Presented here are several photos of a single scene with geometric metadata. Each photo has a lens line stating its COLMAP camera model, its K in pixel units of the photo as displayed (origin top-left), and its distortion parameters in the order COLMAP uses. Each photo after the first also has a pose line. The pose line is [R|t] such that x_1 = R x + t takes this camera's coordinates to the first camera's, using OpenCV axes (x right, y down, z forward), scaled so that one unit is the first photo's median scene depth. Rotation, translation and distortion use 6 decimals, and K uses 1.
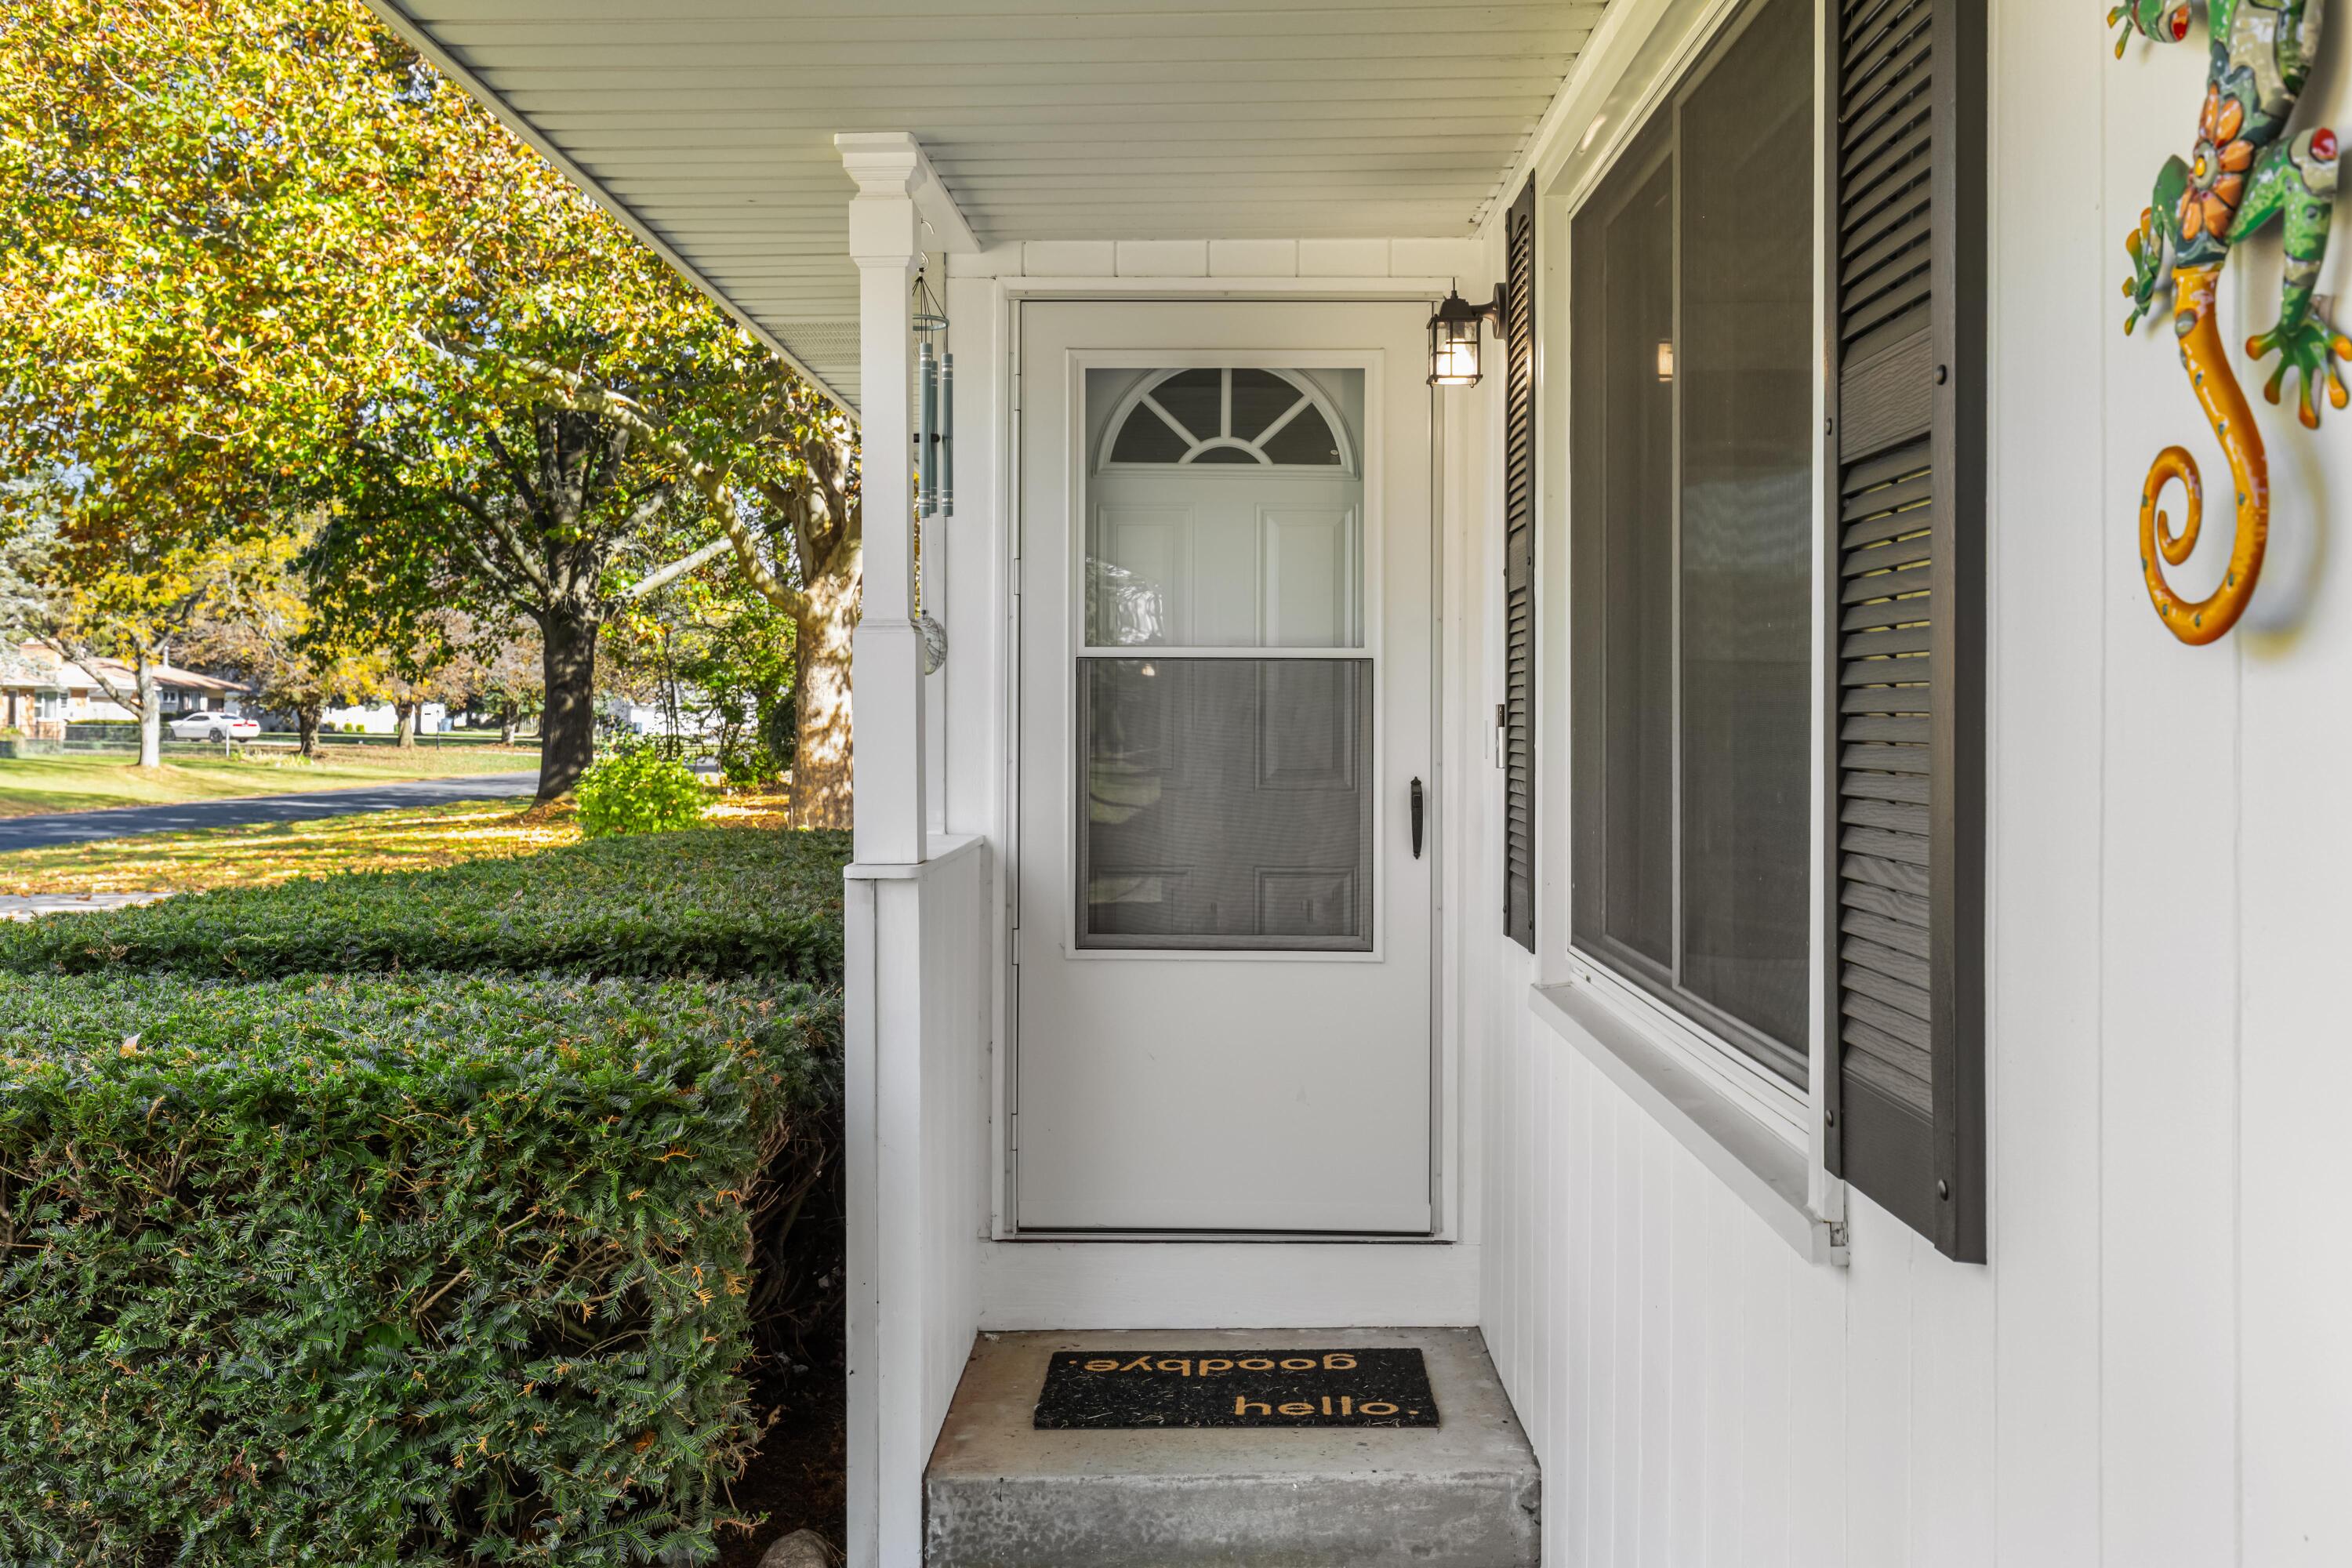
lens RADIAL K [[2237.0, 0, 1173.4], [0, 2237.0, 646.6], [0, 0, 1]] dist [-0.001666, -0.014056]
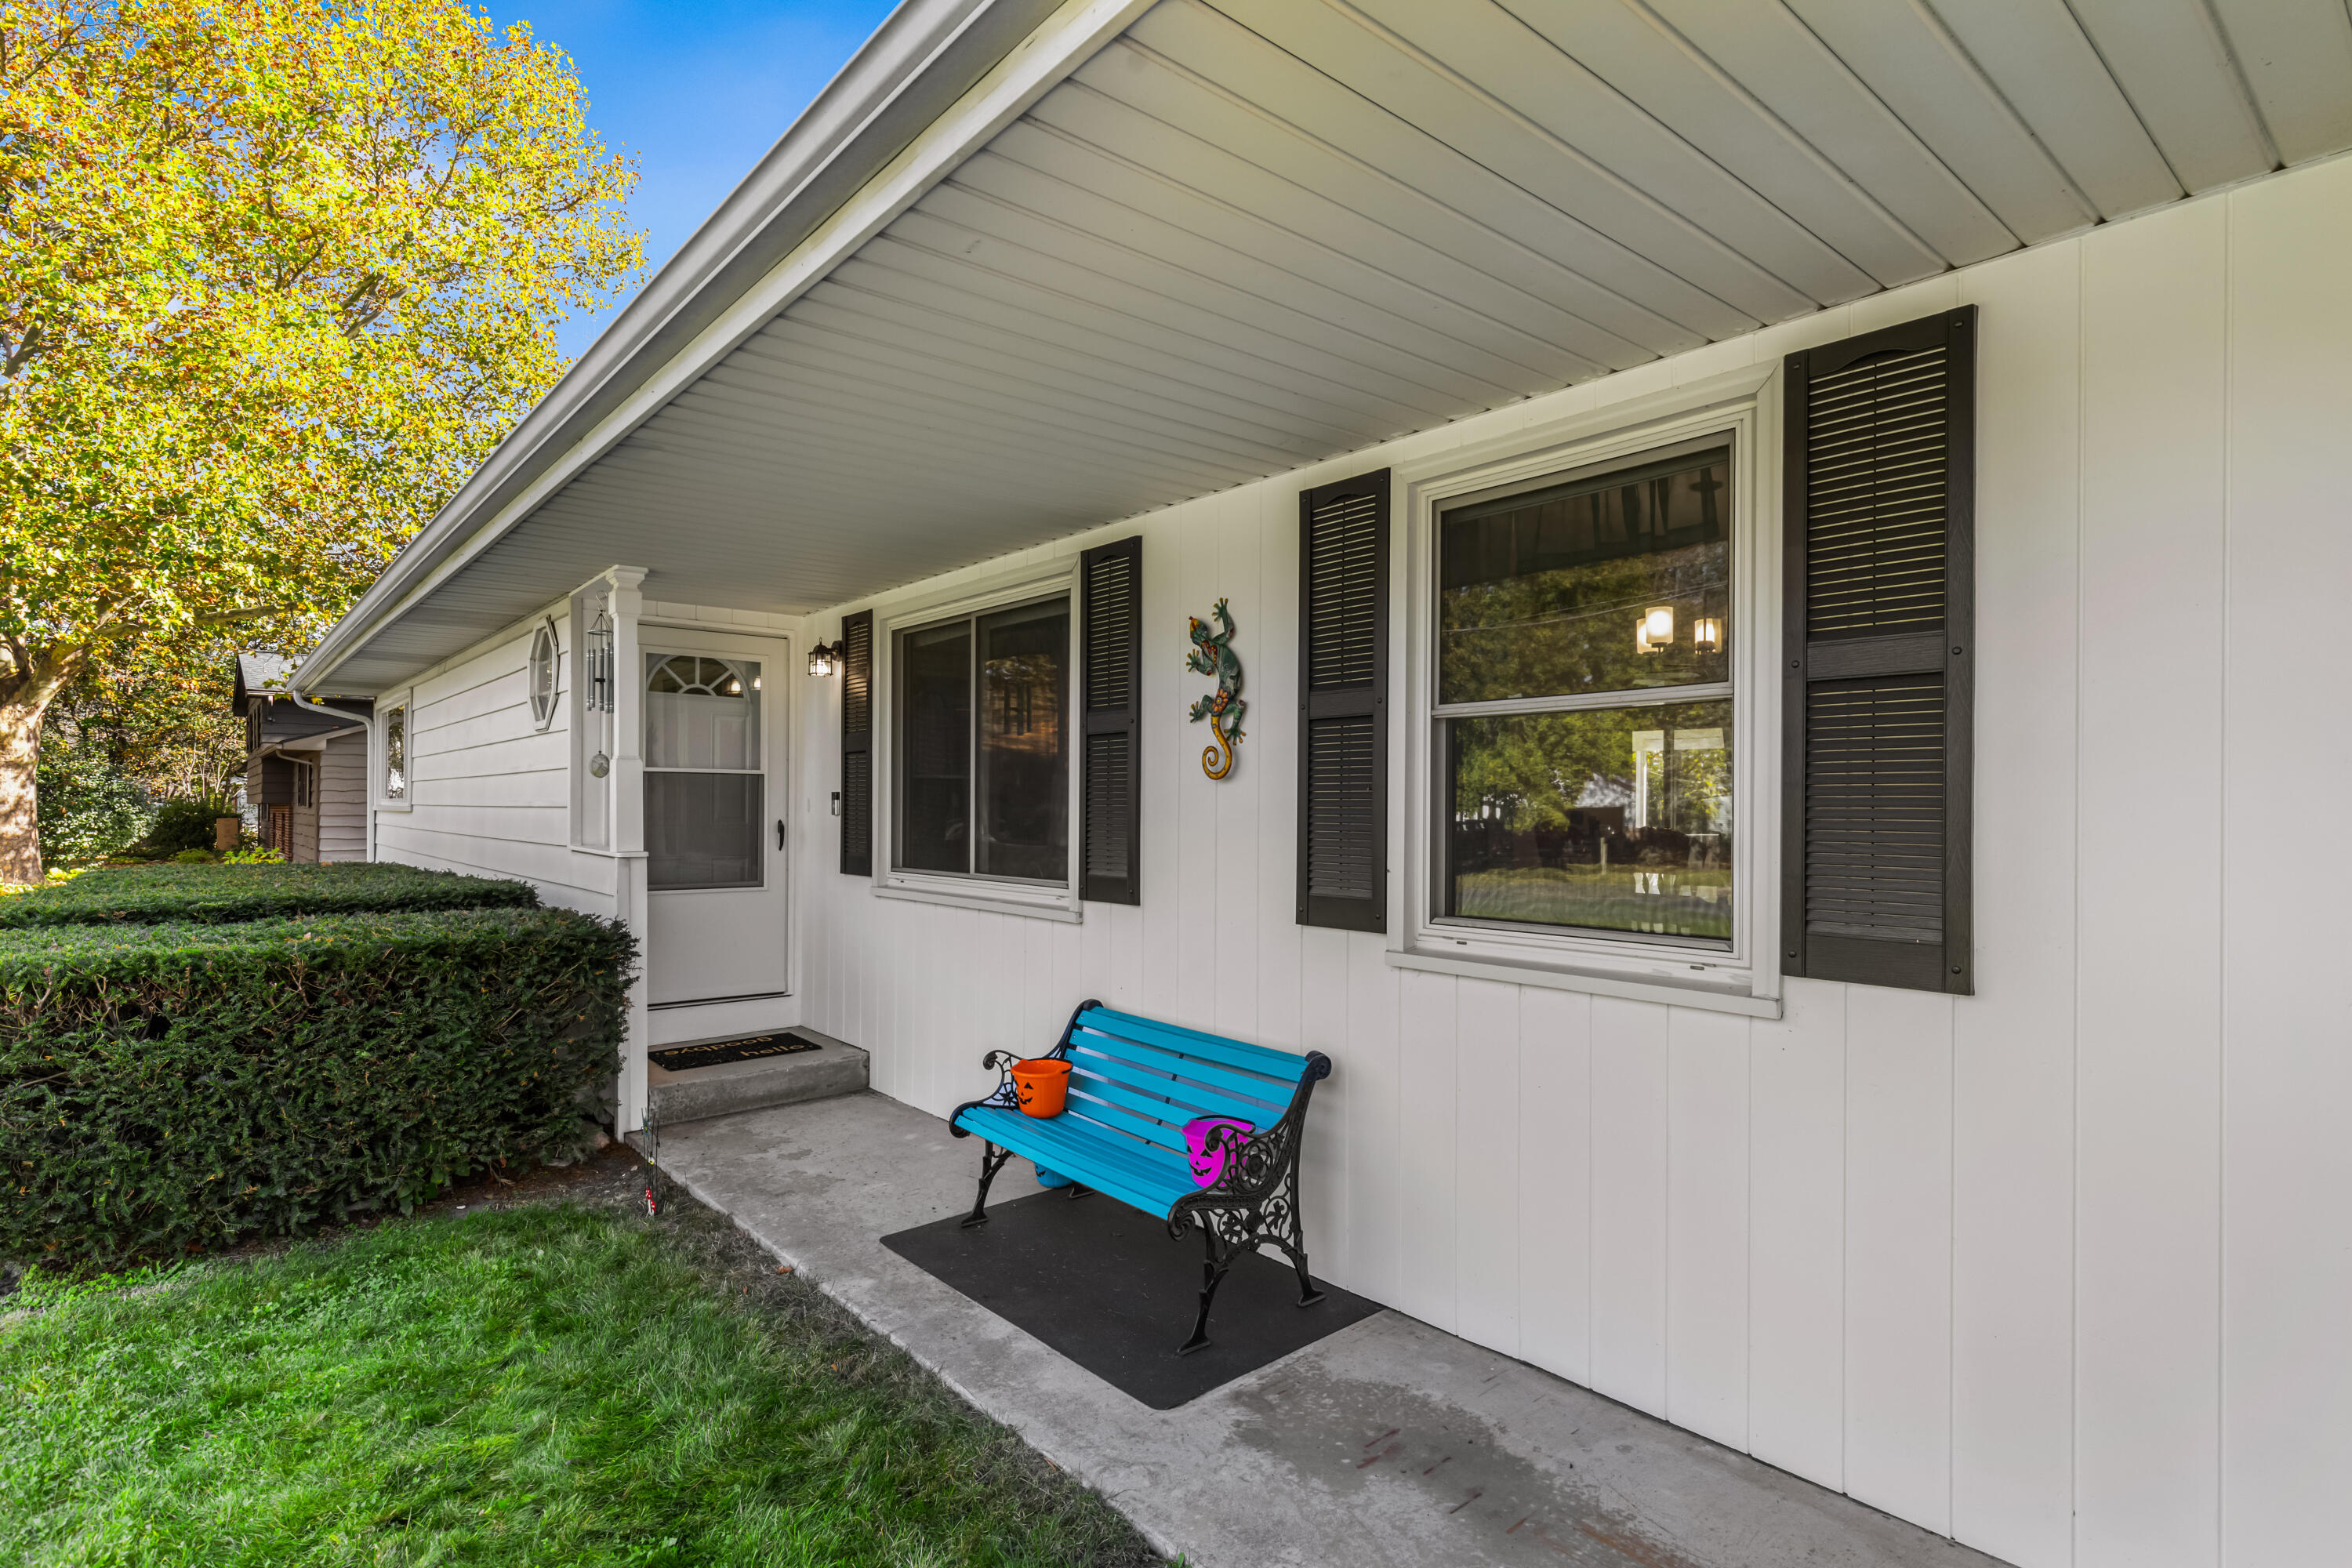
lens RADIAL K [[1174.4, 0, 1176.0], [0, 1174.4, 784.0], [0, 0, 1]] dist [0.000757, 0.000139]
pose [[0.755639, 0.016273, 0.654786, -0.512044], [-0.023109, 0.999731, 0.001823, 0.002594], [-0.654580, -0.016509, 0.755812, -0.398356]]
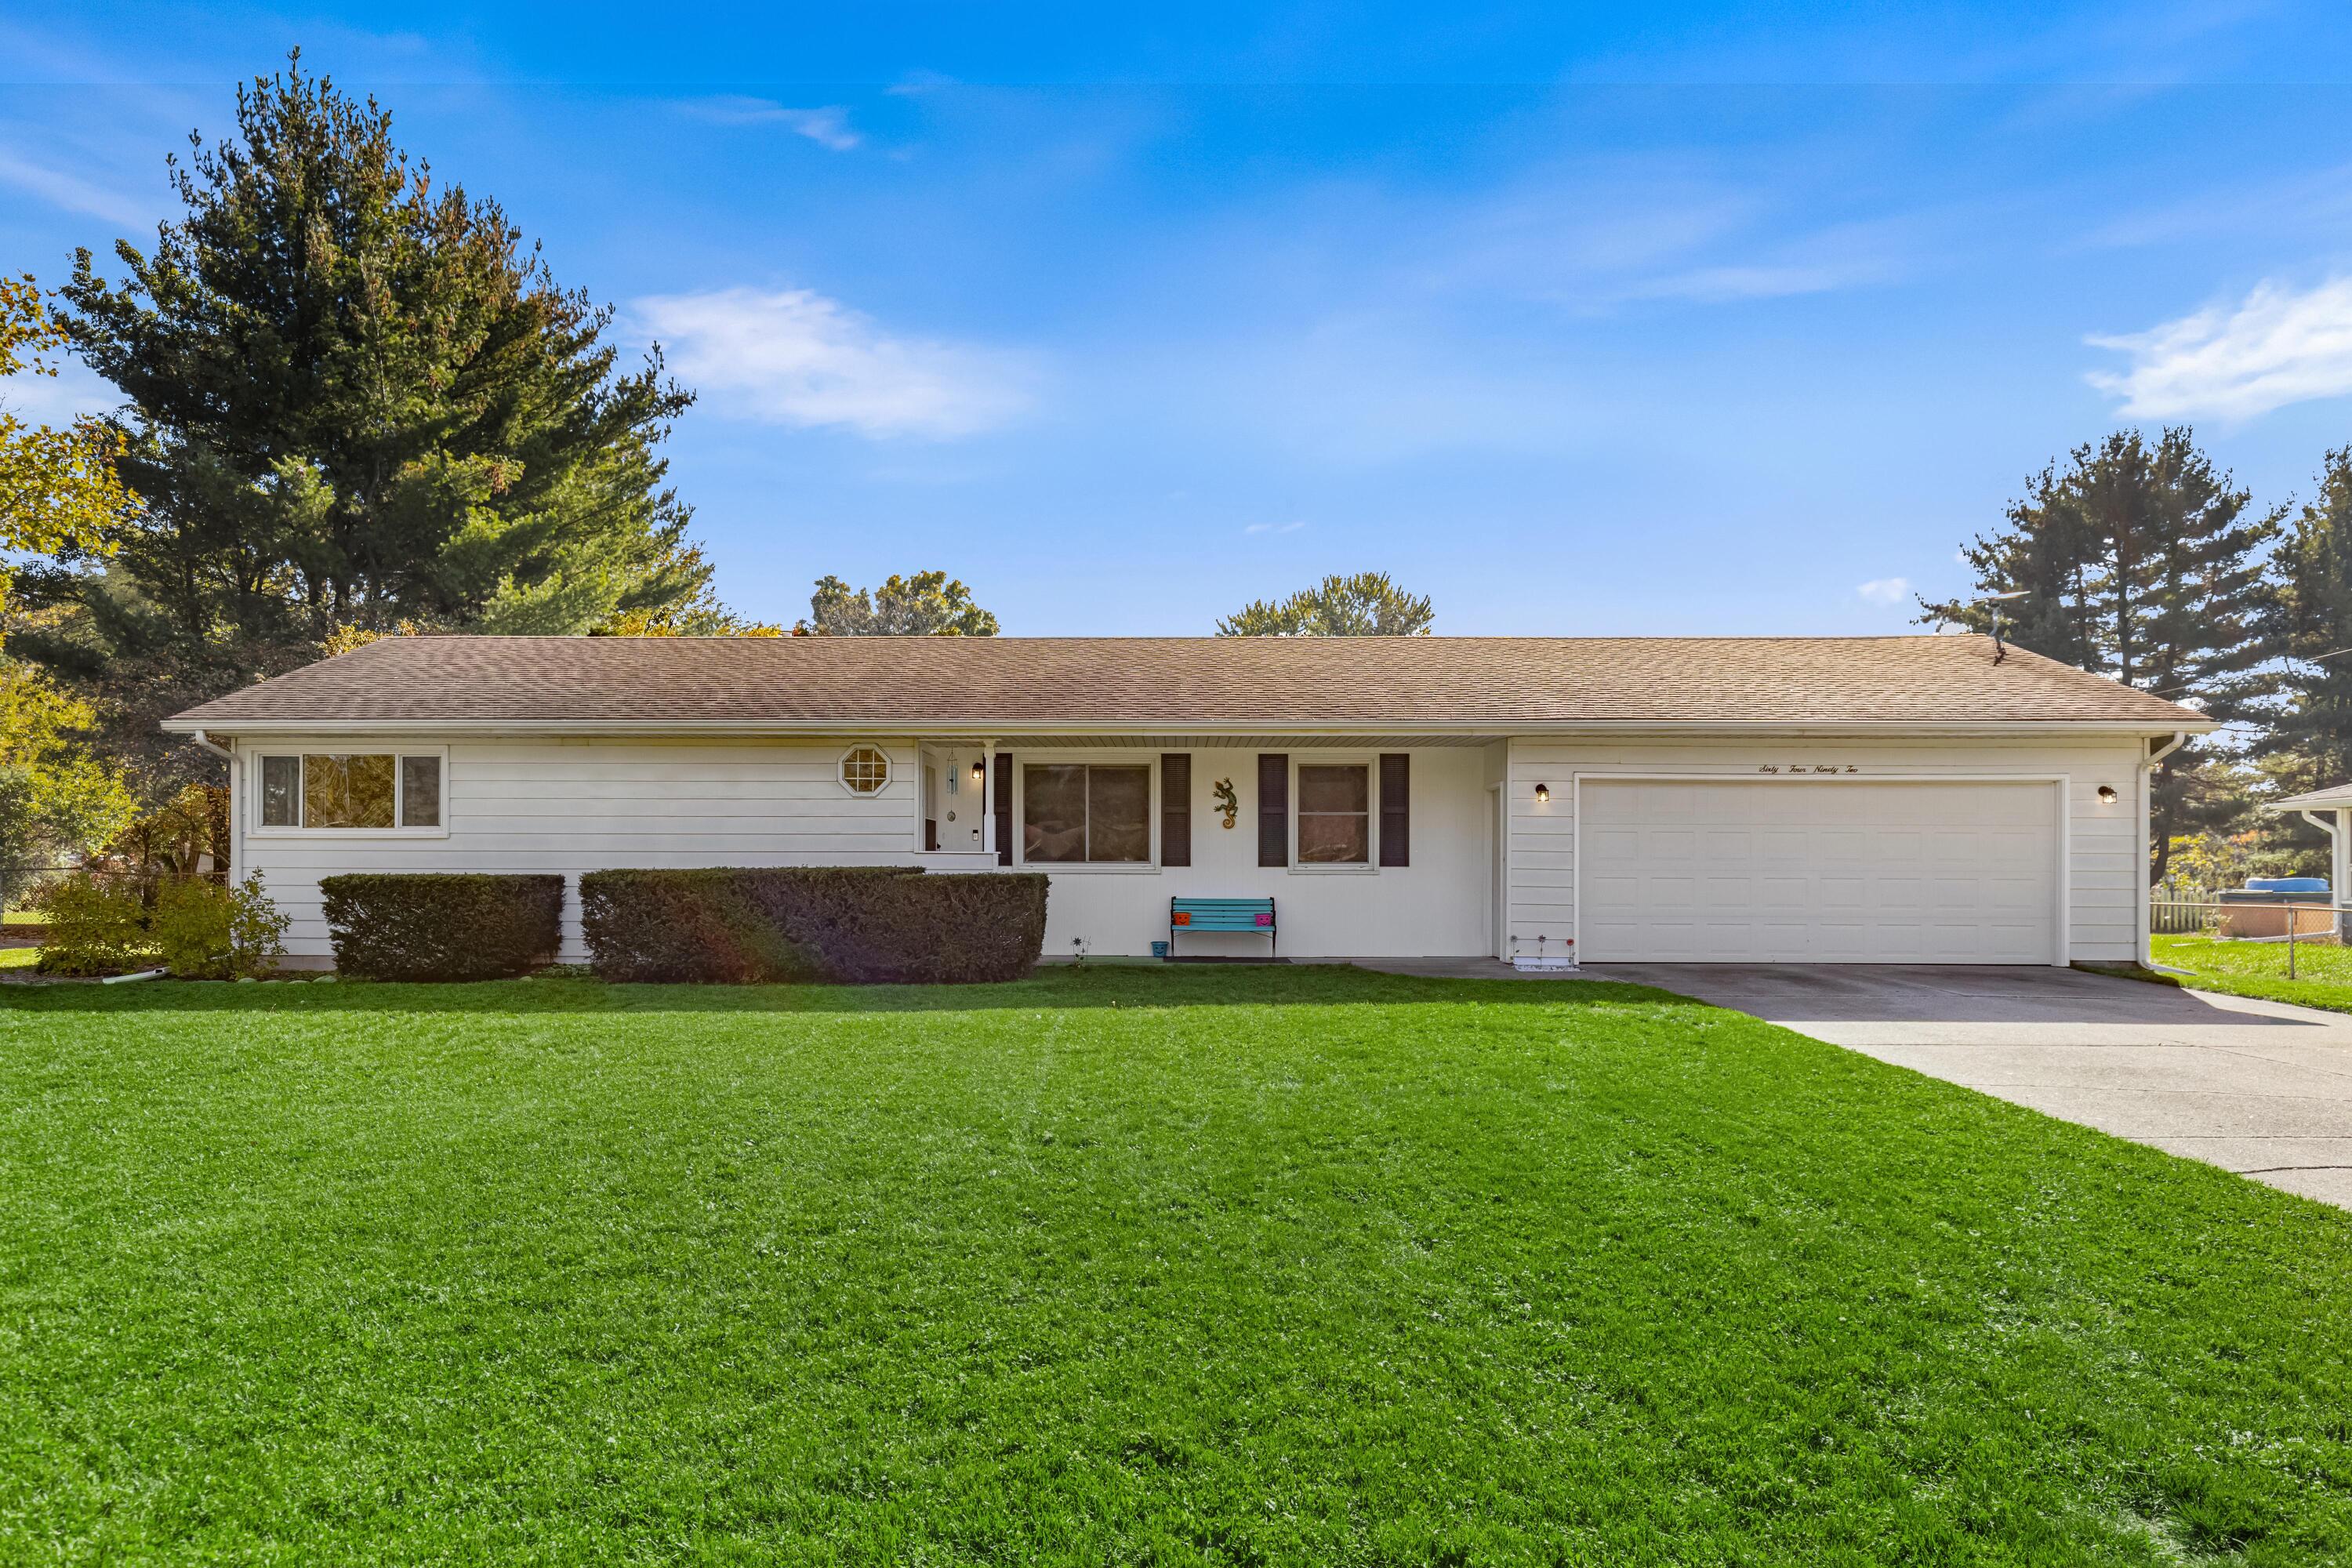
lens RADIAL K [[1522.1, 0, 1176.0], [0, 1522.1, 784.0], [0, 0, 1]] dist [-0.001652, -0.002152]
pose [[-0.008418, 0.057199, 0.998327, -4.329175], [-0.030008, 0.997899, -0.057428, 0.131688], [-0.999514, -0.030441, -0.006684, 0.494285]]
